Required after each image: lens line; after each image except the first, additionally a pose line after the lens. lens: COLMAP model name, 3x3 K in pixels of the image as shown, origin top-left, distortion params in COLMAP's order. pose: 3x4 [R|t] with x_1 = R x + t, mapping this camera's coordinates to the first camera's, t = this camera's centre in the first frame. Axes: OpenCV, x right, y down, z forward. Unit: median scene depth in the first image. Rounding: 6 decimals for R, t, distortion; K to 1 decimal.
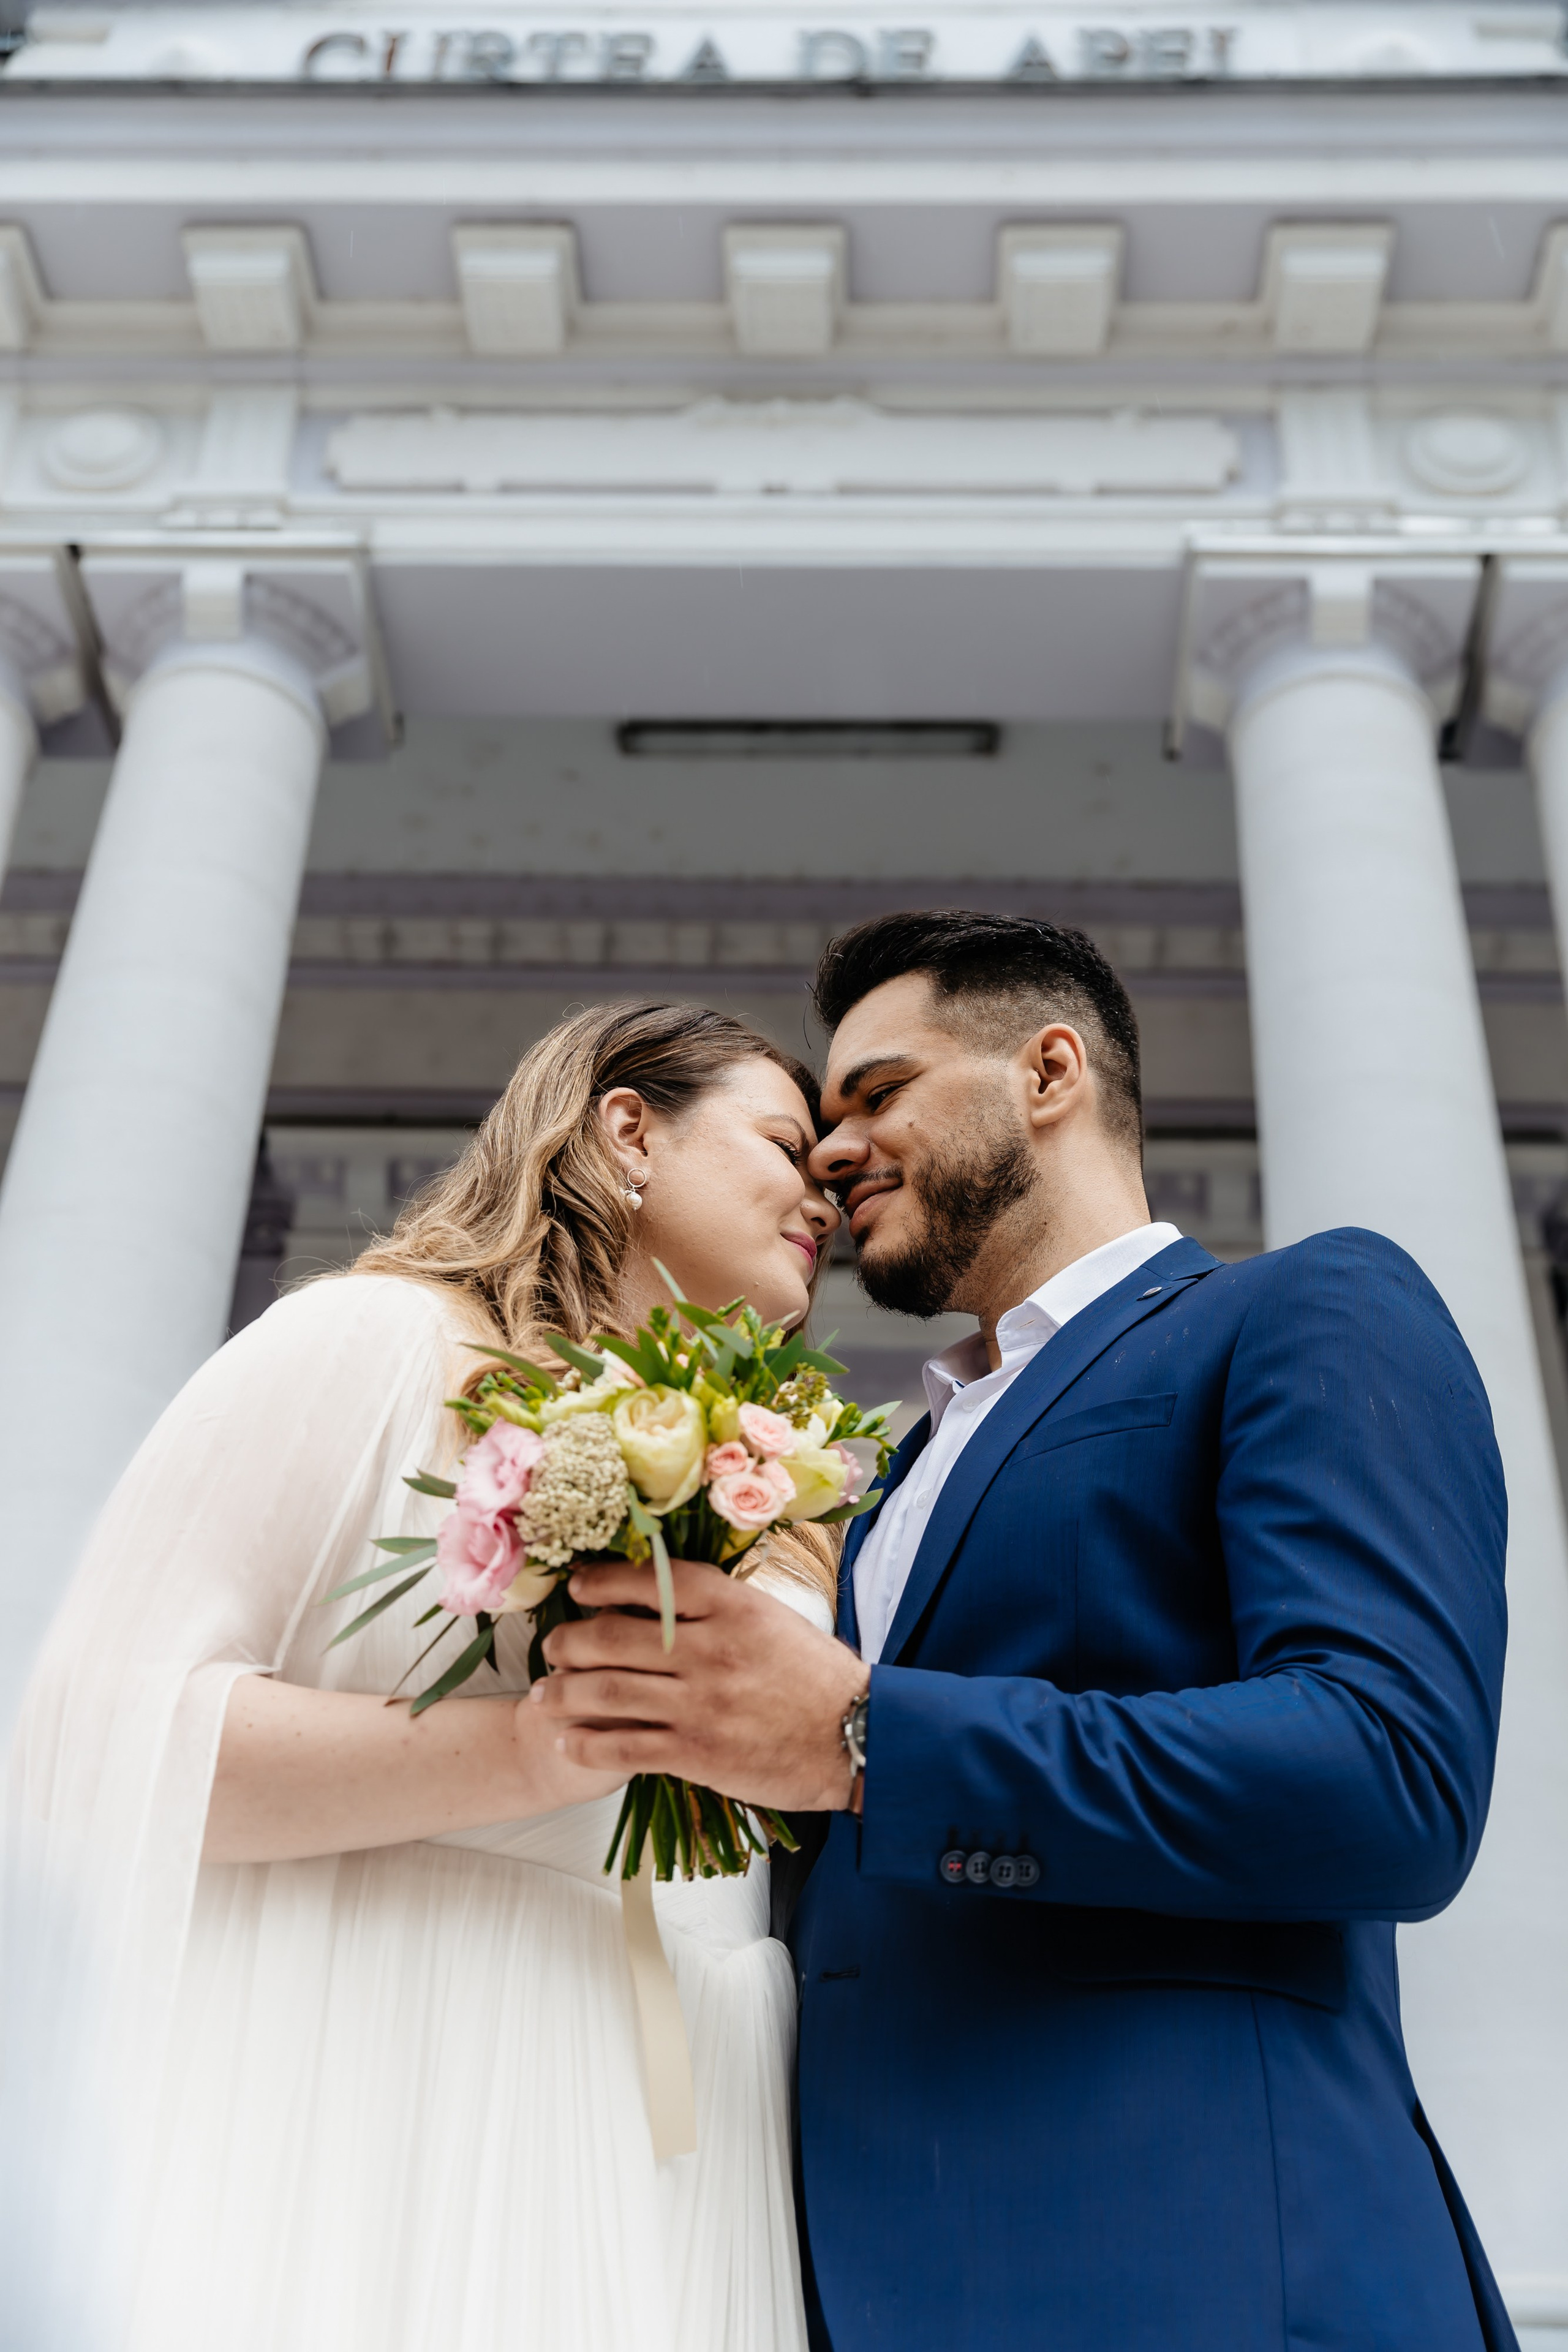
lens RADIAL K [[2689.3, 0, 784.0], [0, 2689.3, 1176.0], [0, 0, 1]] dist [0.012279, 0.007770]
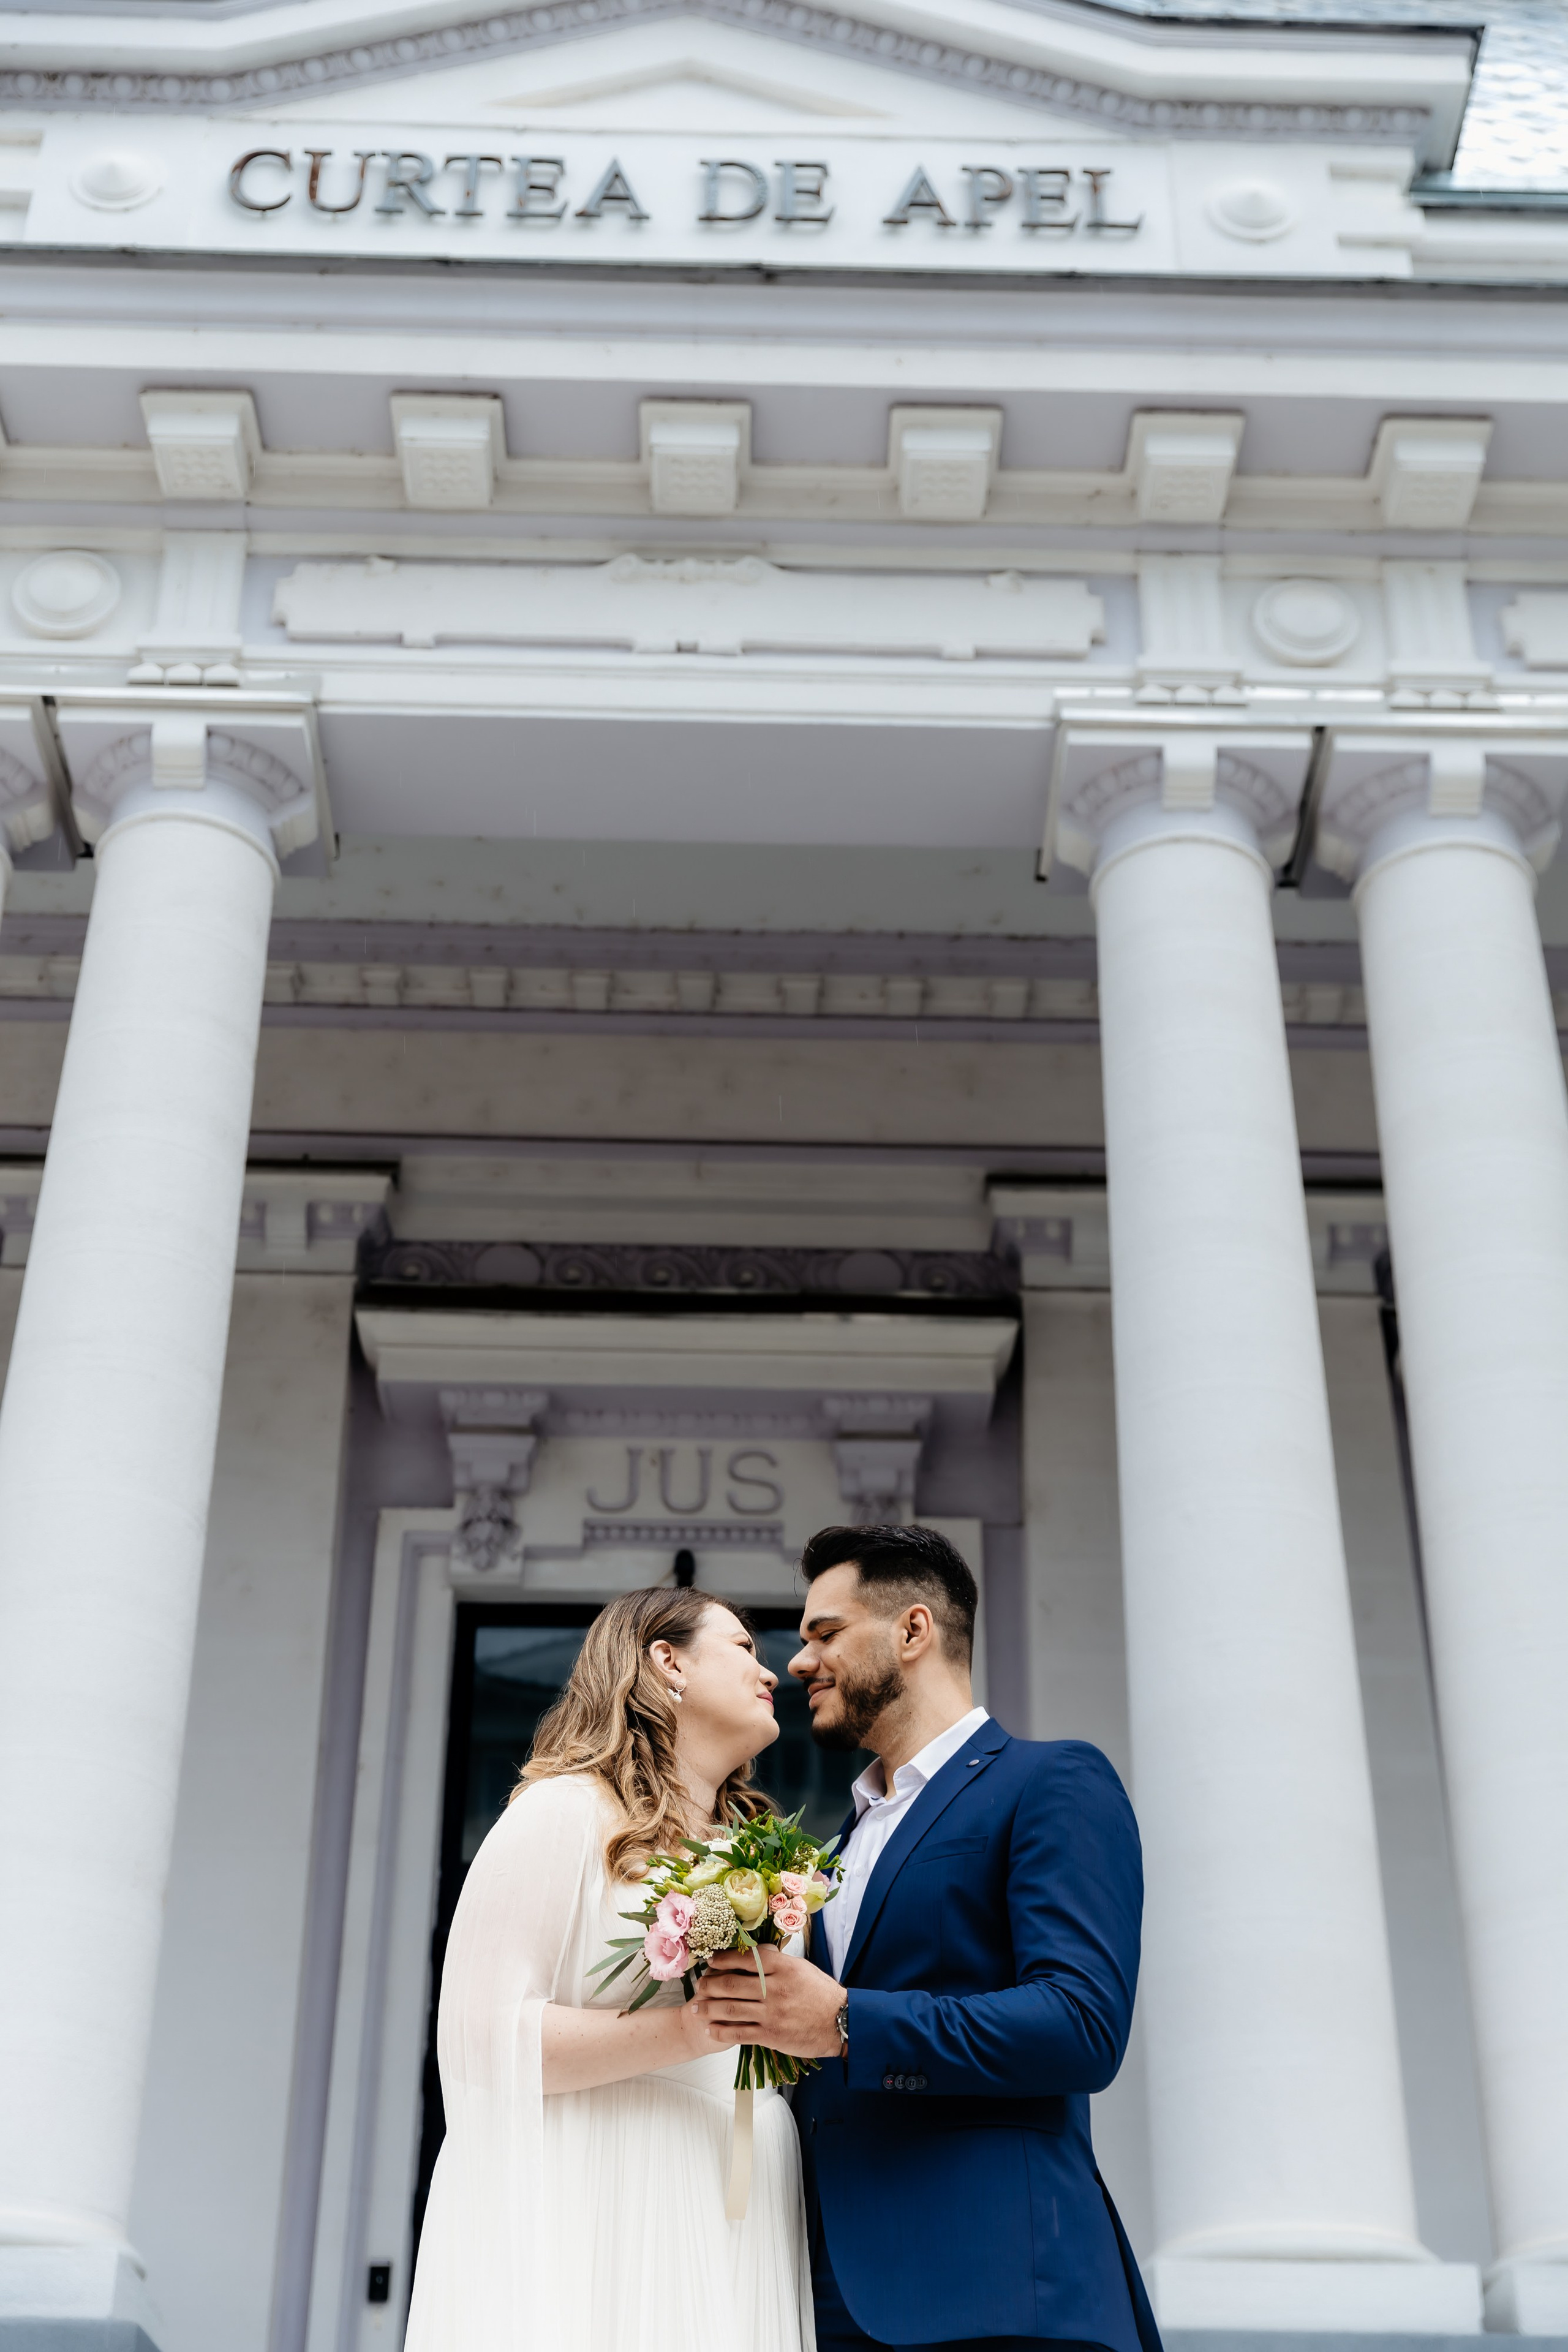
lens RADIAL K [[3061.0, 0, 784.0], [0, 3061.0, 1176.0], [0, 0, 1]] dist [-0.152884, 1.617205]
pose [[0.998580, 0.006544, 0.052876, -0.027970], [-0.009829, 0.998021, 0.062115, -0.116776], [-0.052365, -0.062547, 0.996667, -0.264758]]
